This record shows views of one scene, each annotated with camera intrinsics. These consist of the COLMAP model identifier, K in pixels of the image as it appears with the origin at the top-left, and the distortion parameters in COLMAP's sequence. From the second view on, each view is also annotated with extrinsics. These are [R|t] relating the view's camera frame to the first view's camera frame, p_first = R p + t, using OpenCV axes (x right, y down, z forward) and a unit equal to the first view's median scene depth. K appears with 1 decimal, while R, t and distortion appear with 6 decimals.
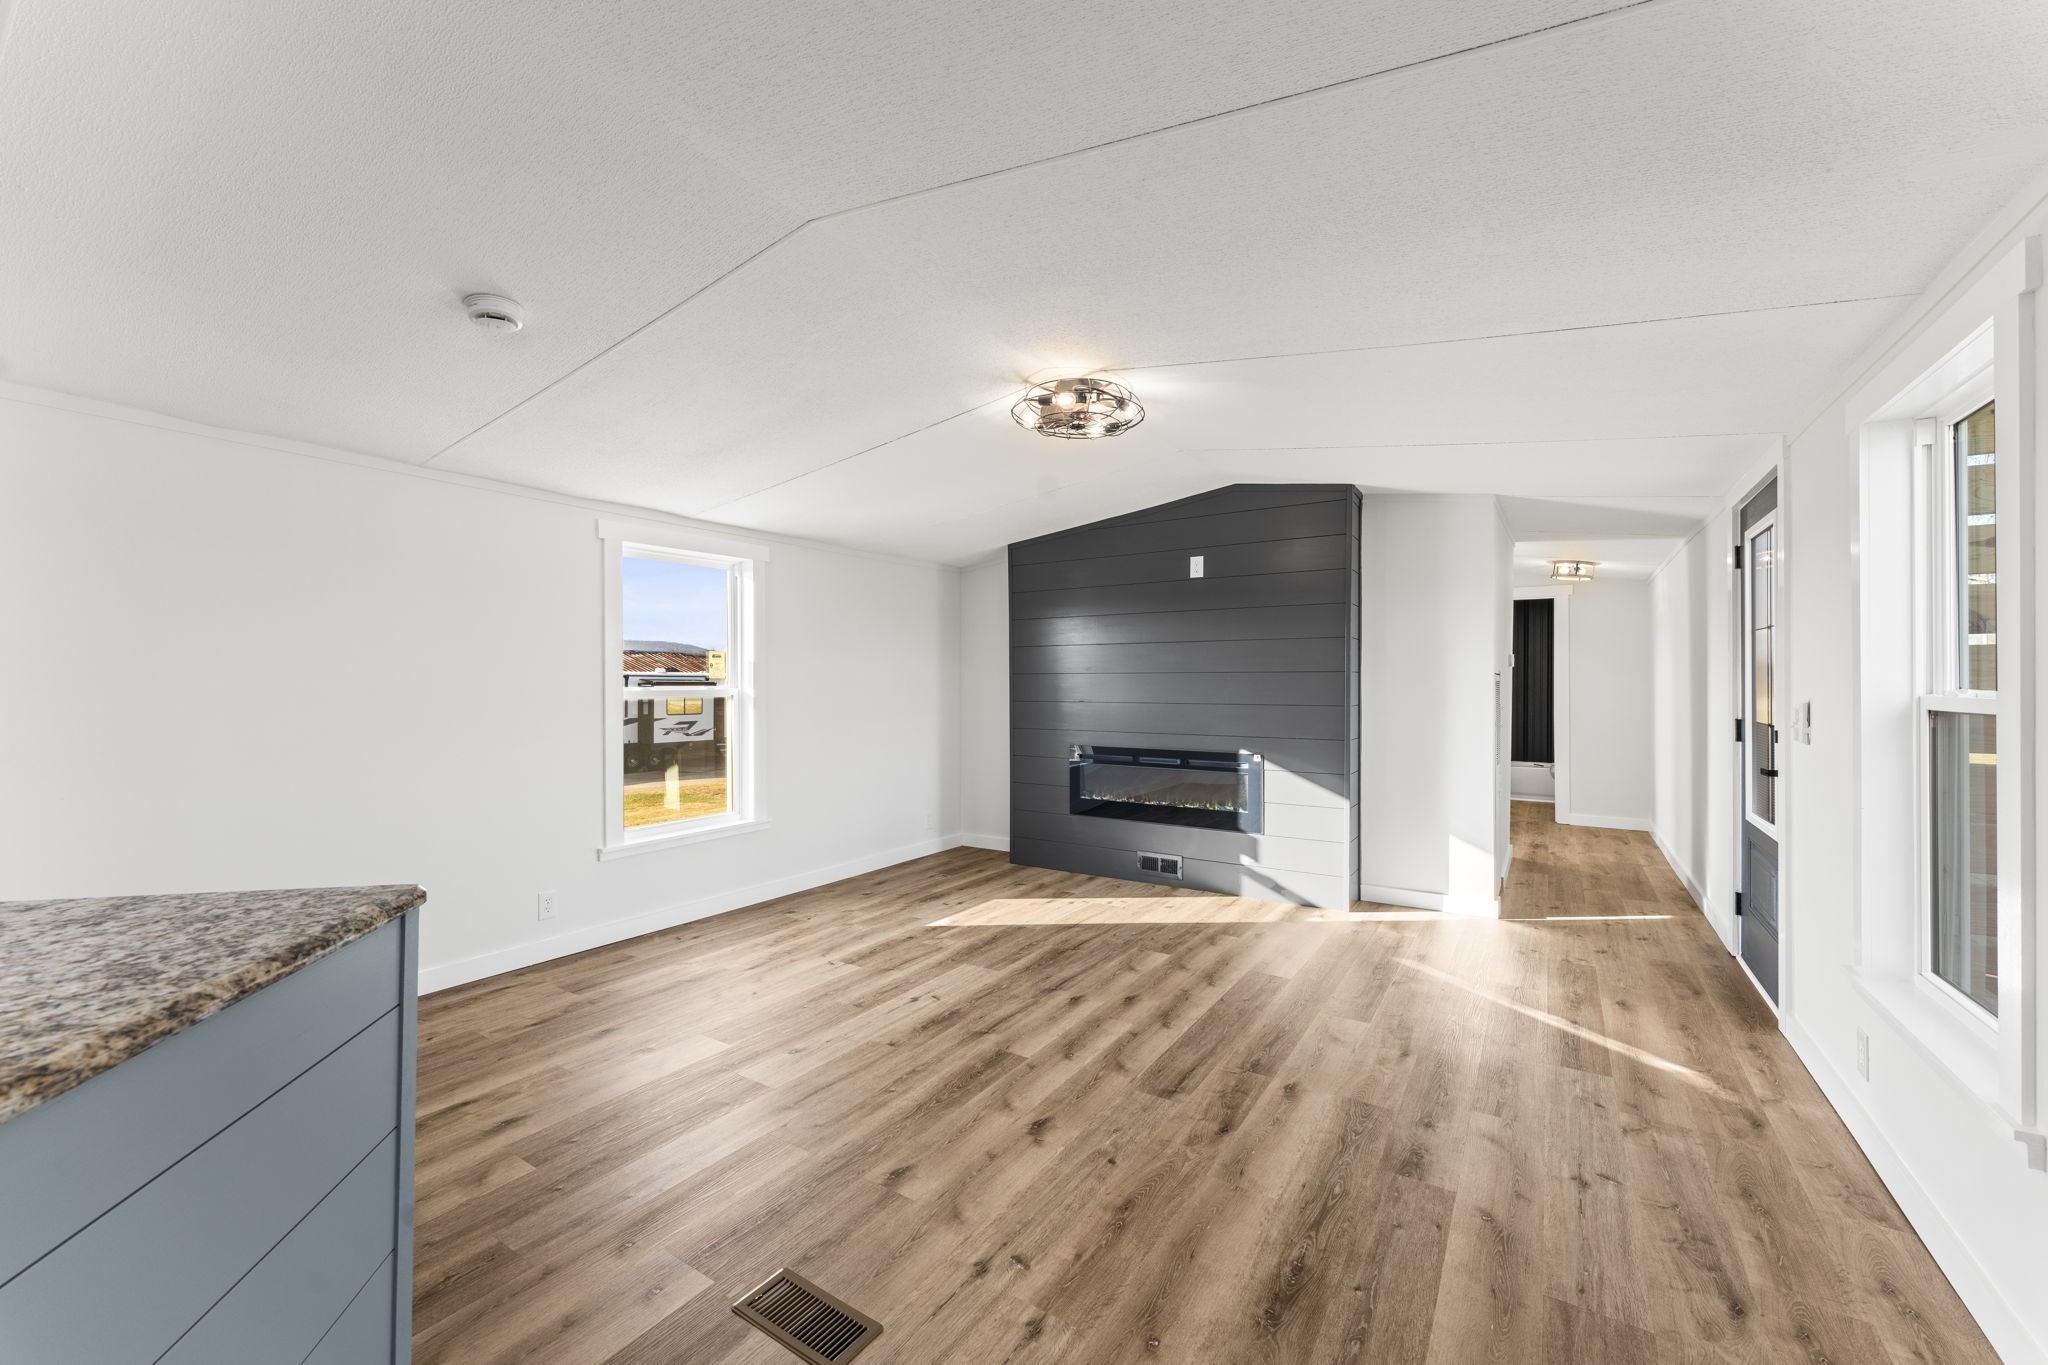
lens RADIAL K [[814.3, 0, 1022.0], [0, 814.3, 680.5], [0, 0, 1]] dist [0.003113, 0.000088]
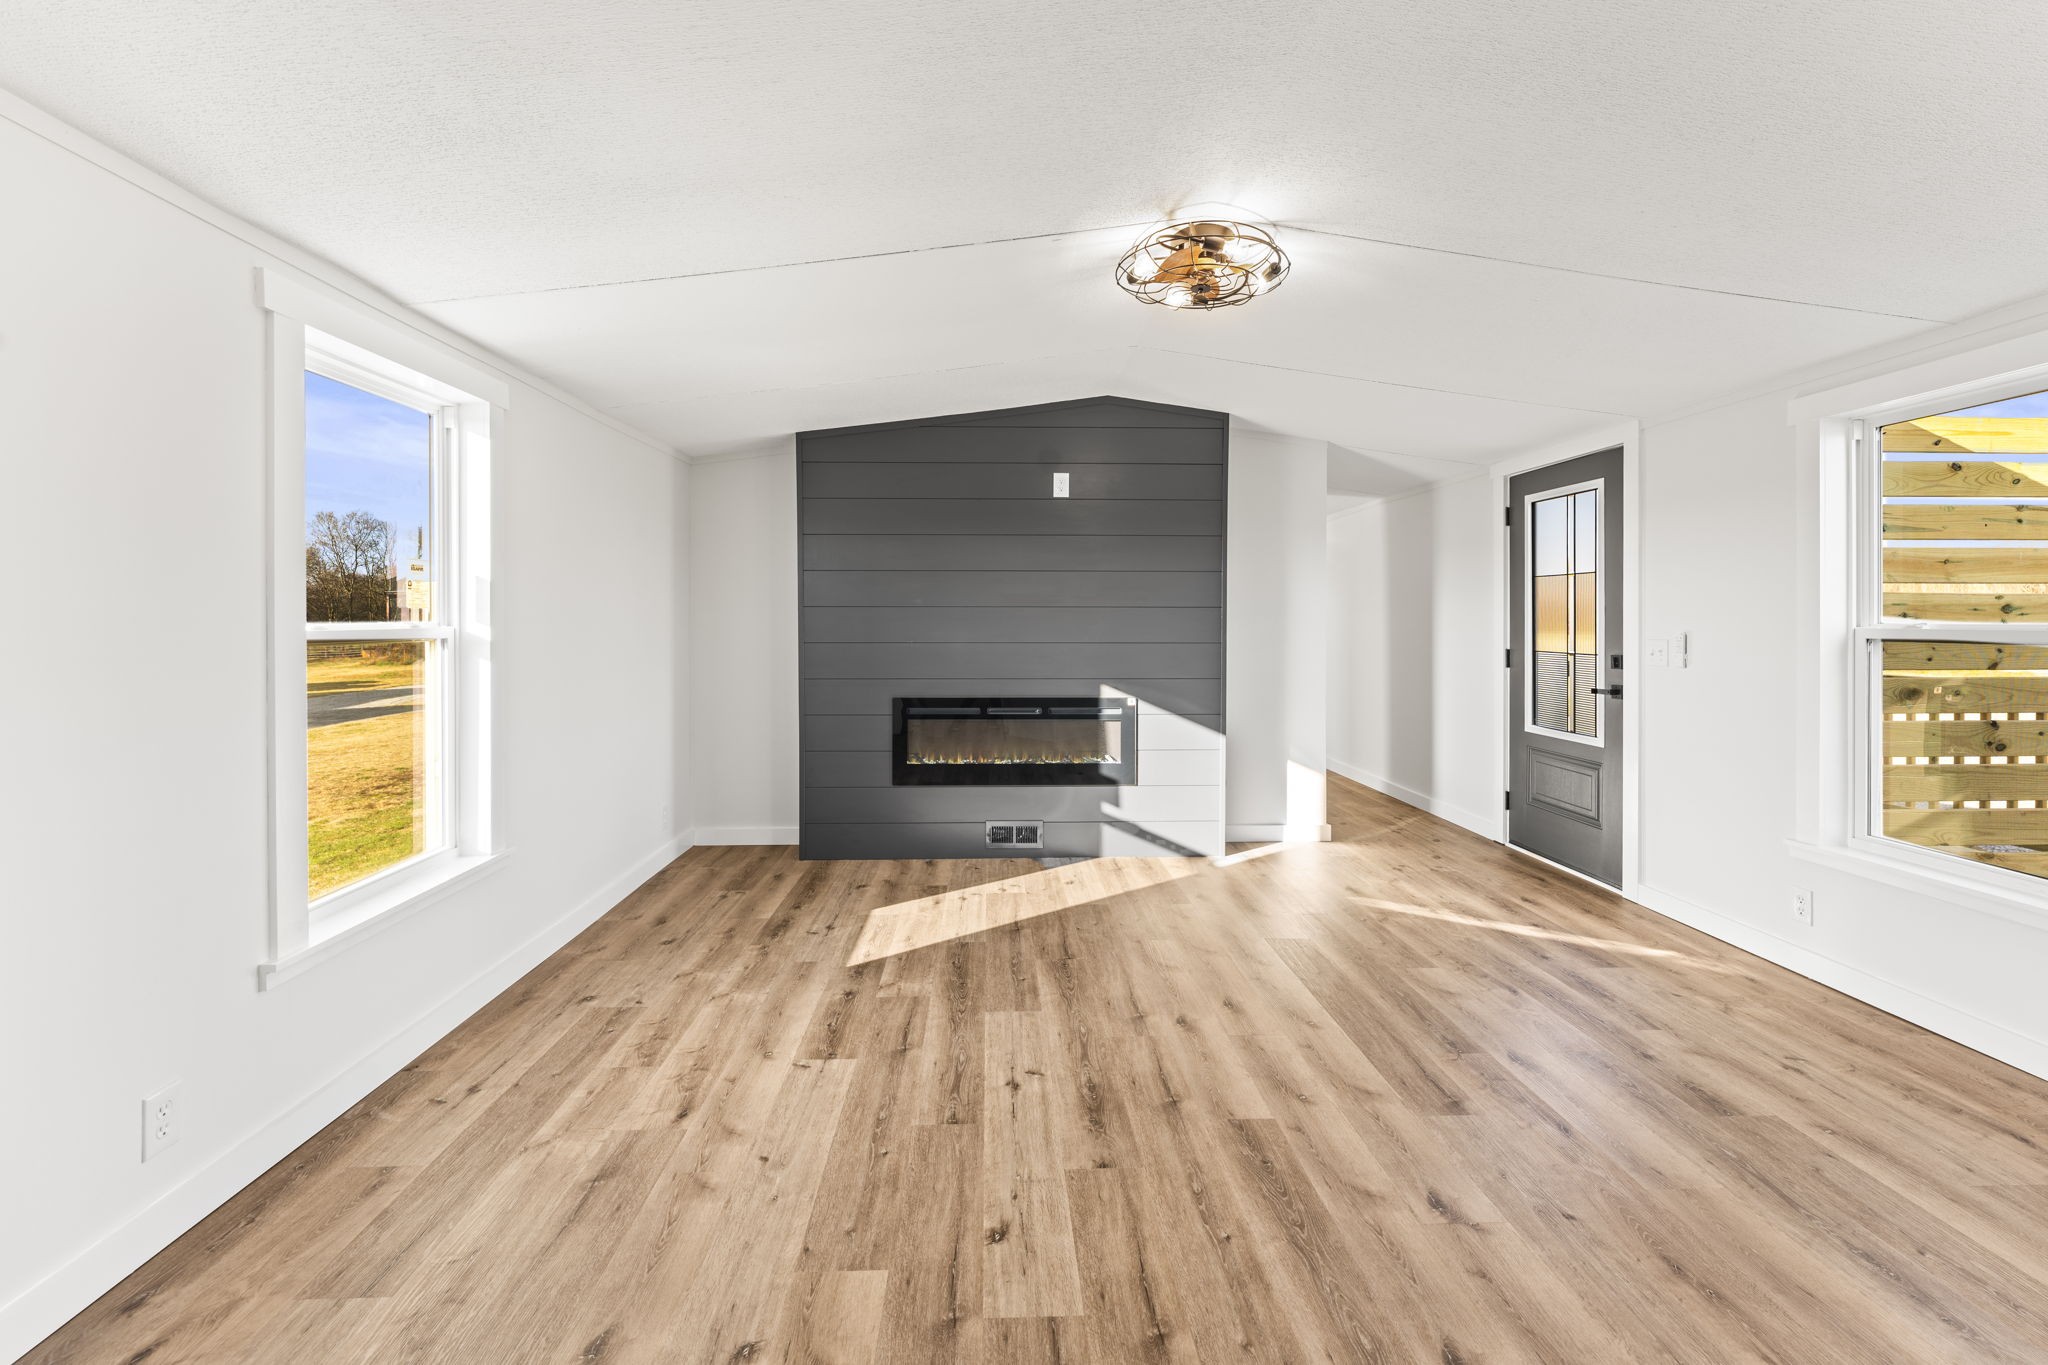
lens RADIAL K [[873.8, 0, 995.2], [0, 873.8, 616.3], [0, 0, 1]] dist [-0.001656, -0.000336]
pose [[0.820355, 0.004431, 0.571837, -0.416603], [-0.002603, 0.999989, -0.004015, 0.004951], [-0.571848, 0.001806, 0.820357, 0.309375]]
